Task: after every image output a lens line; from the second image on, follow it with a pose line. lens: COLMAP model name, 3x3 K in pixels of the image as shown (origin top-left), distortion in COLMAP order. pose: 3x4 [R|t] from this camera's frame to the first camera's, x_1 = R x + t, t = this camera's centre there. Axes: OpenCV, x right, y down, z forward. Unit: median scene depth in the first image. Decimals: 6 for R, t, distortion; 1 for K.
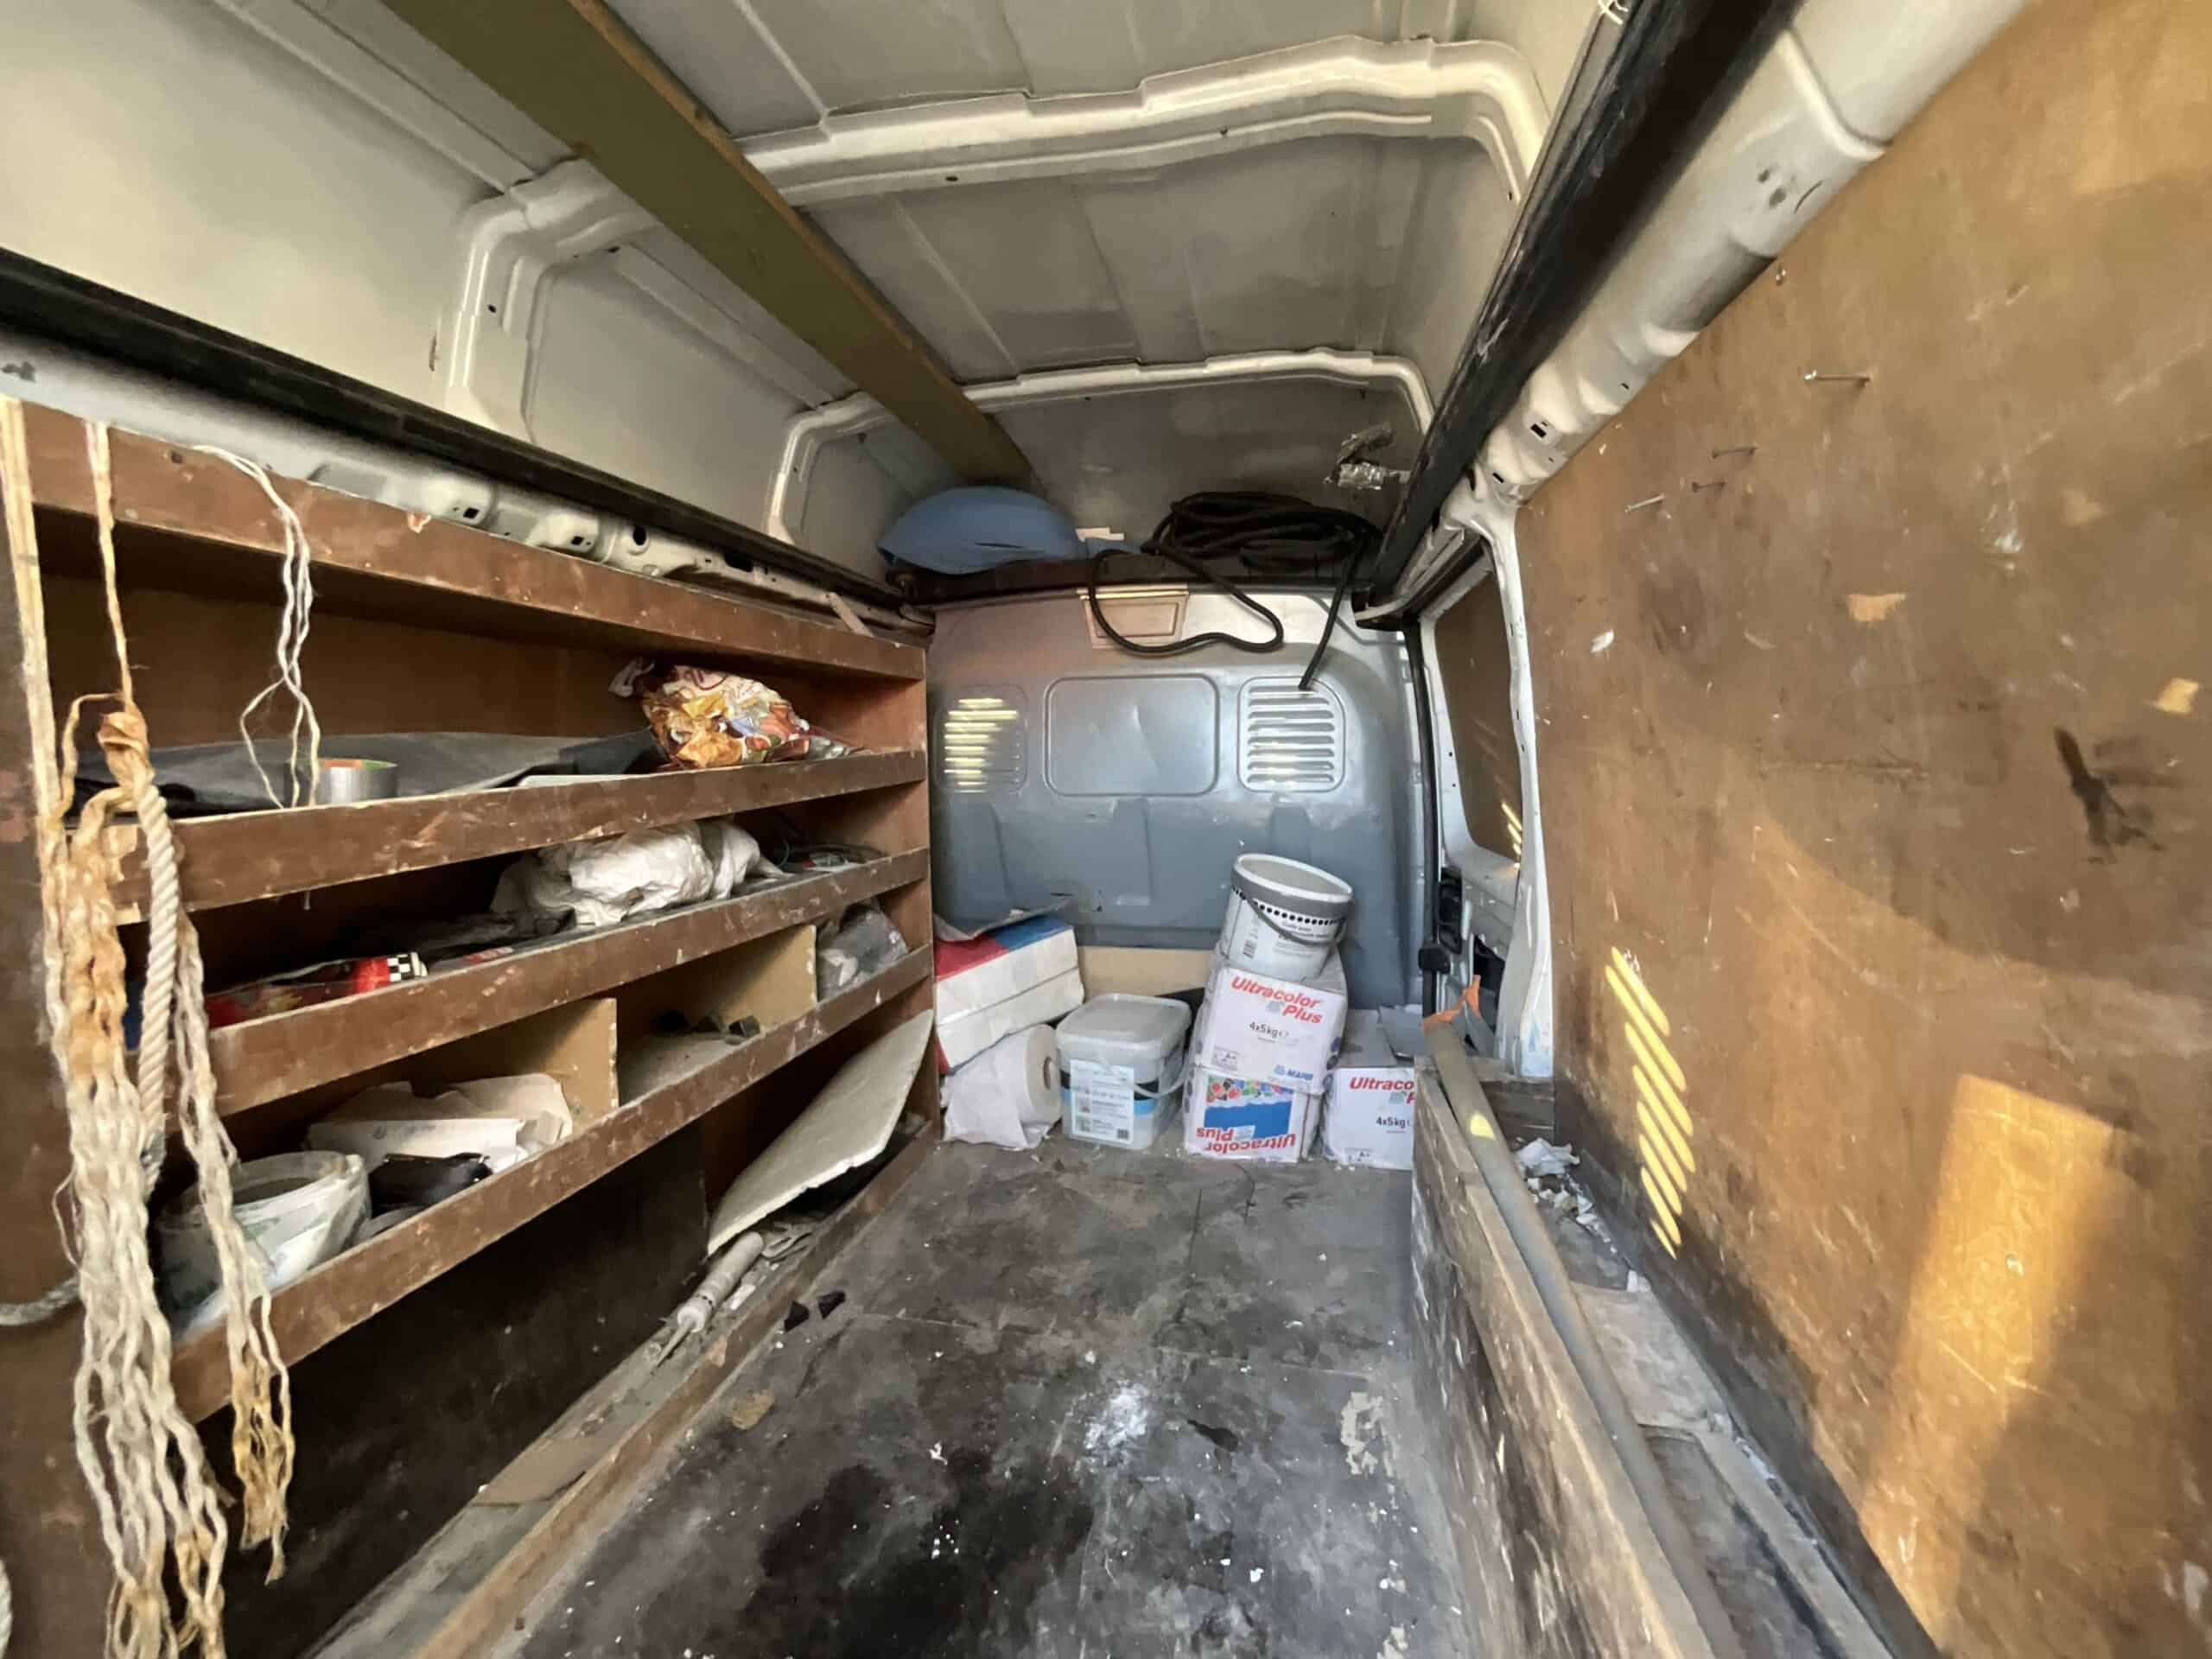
lens RADIAL K [[882.3, 0, 1100.3], [0, 882.3, 833.4], [0, 0, 1]] dist [-0.004483, -0.000744]
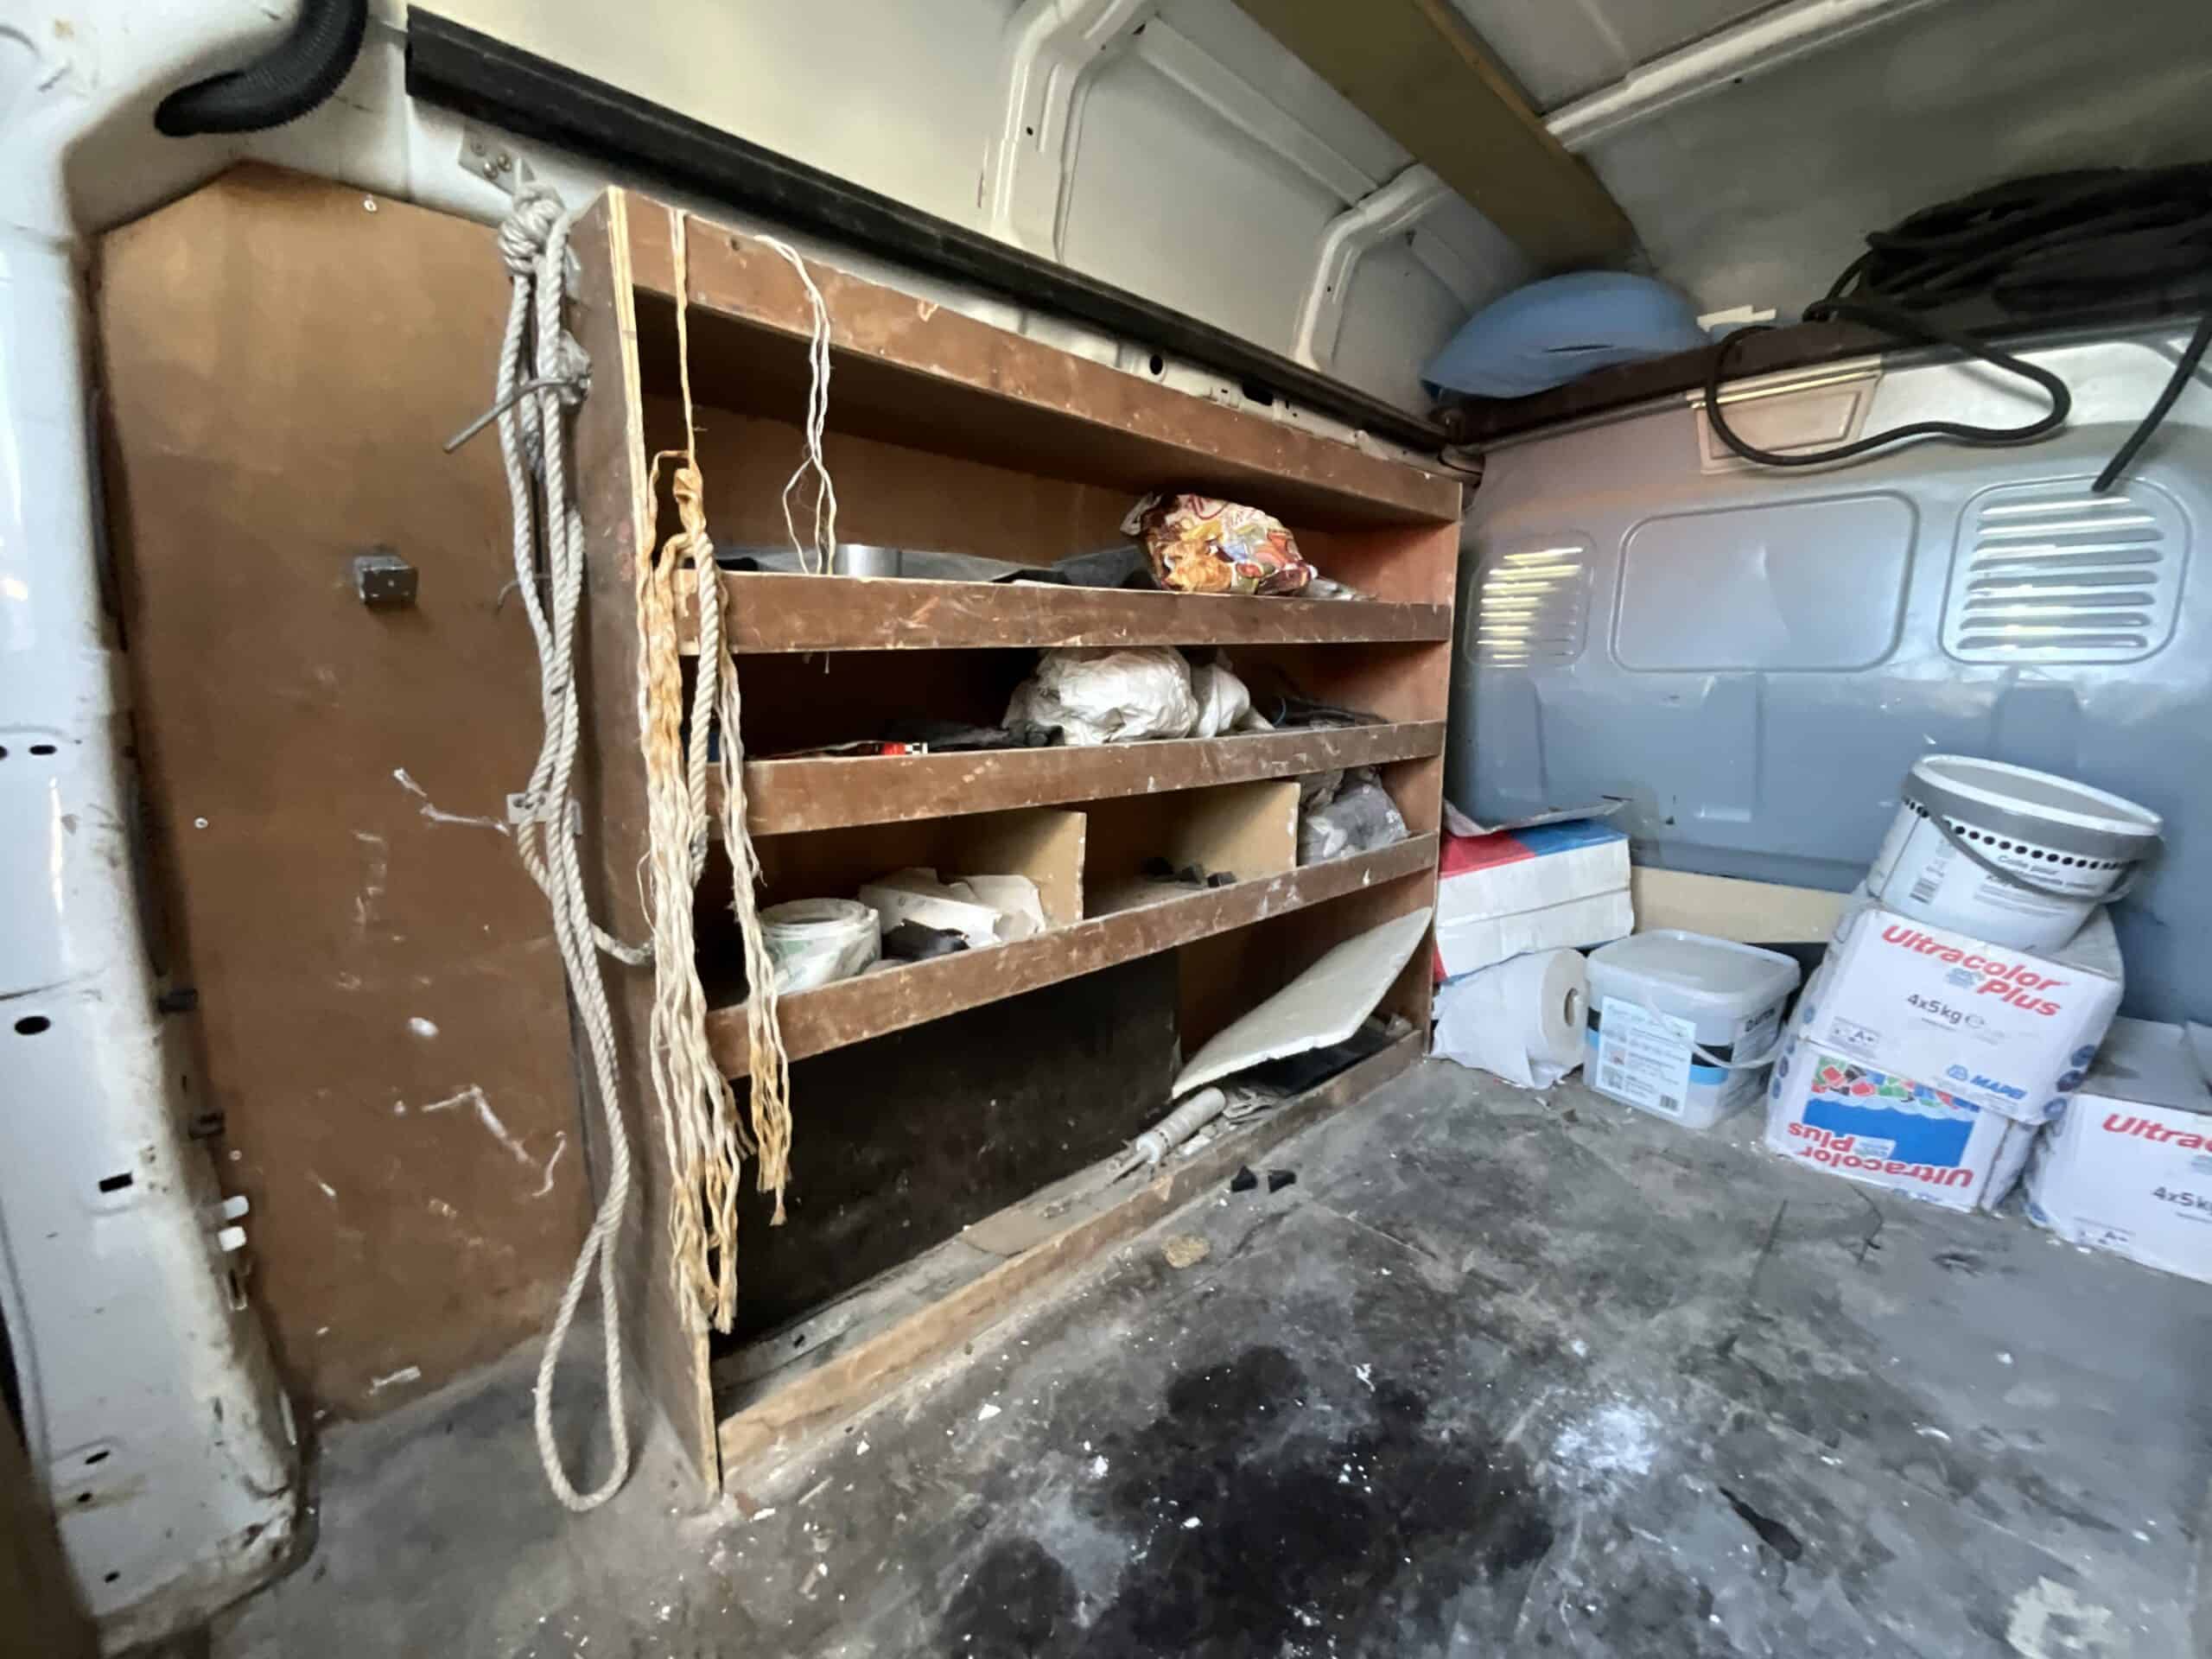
lens RADIAL K [[882.3, 0, 1098.5], [0, 882.3, 831.2], [0, 0, 1]] dist [-0.004483, -0.000744]
pose [[0.828081, 0.106189, -0.550460, 0.016433], [-0.060050, 0.993049, 0.101233, 0.085437], [0.557383, -0.050774, 0.828701, 0.138249]]
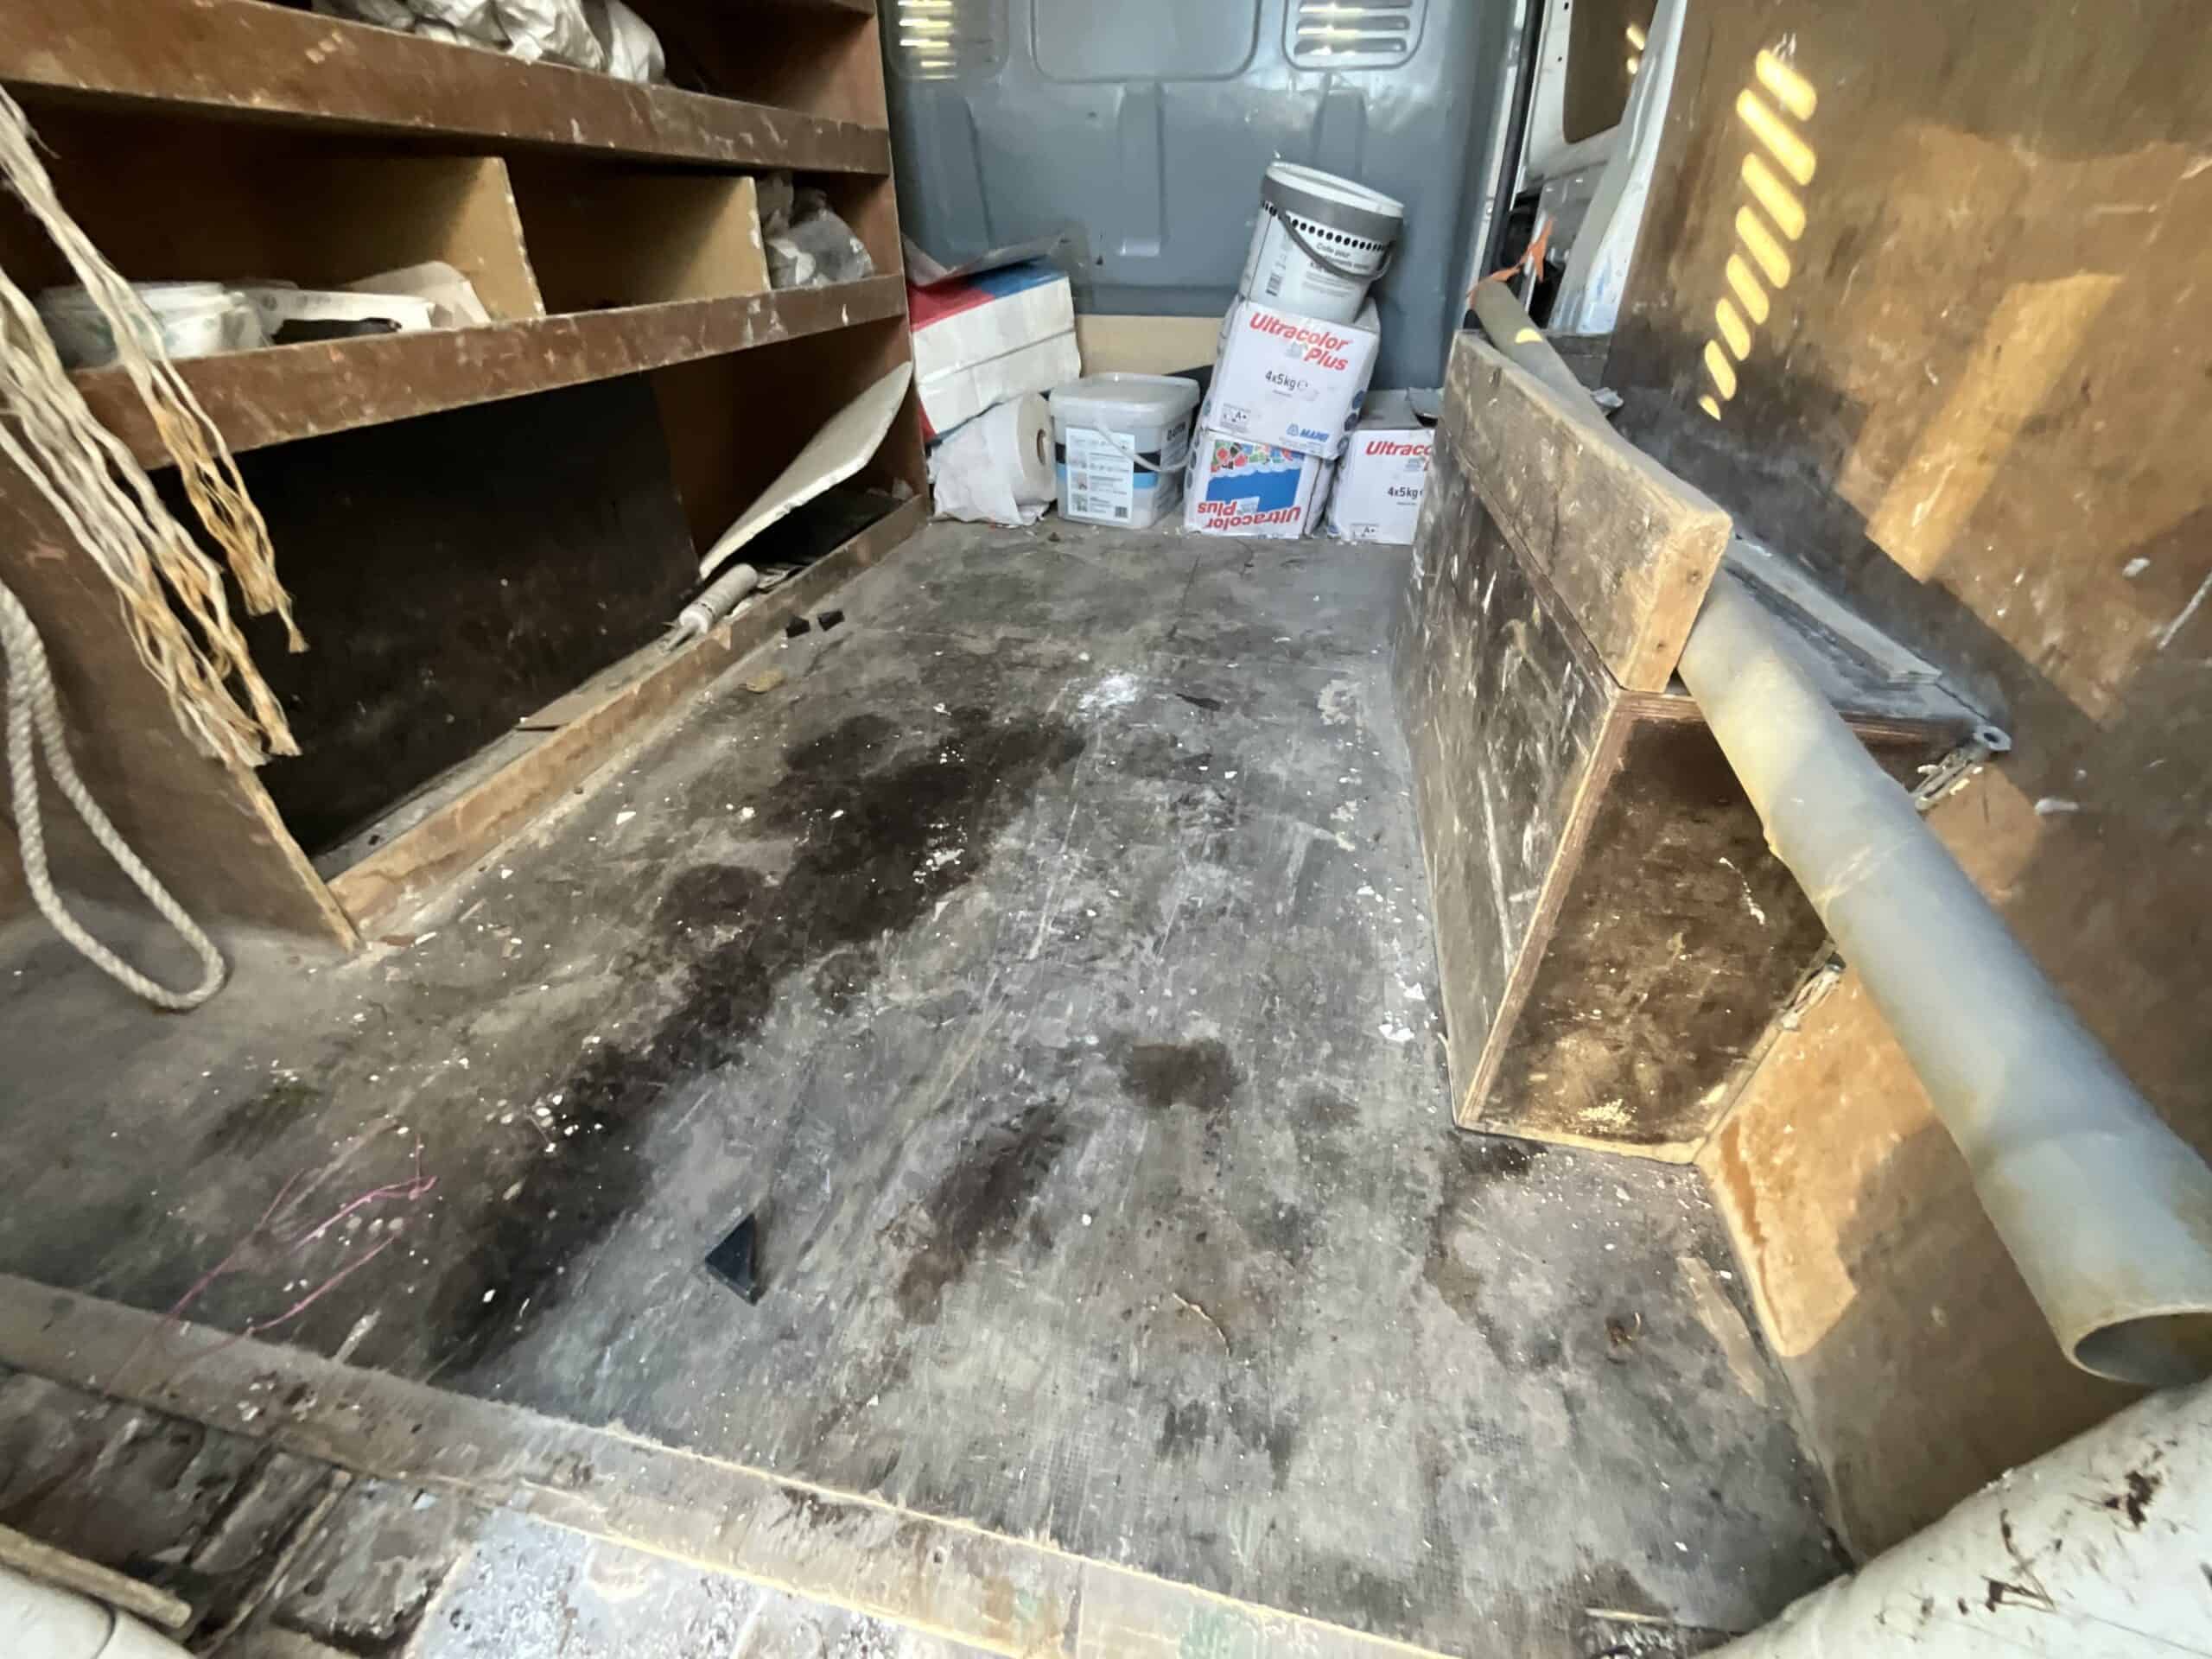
lens RADIAL K [[882.3, 0, 1099.0], [0, 882.3, 822.8], [0, 0, 1]] dist [-0.004483, -0.000744]
pose [[0.999897, 0.014058, 0.002728, 0.006094], [-0.013582, 0.870599, 0.491805, 0.257788], [0.004539, -0.491792, 0.870701, -0.006043]]
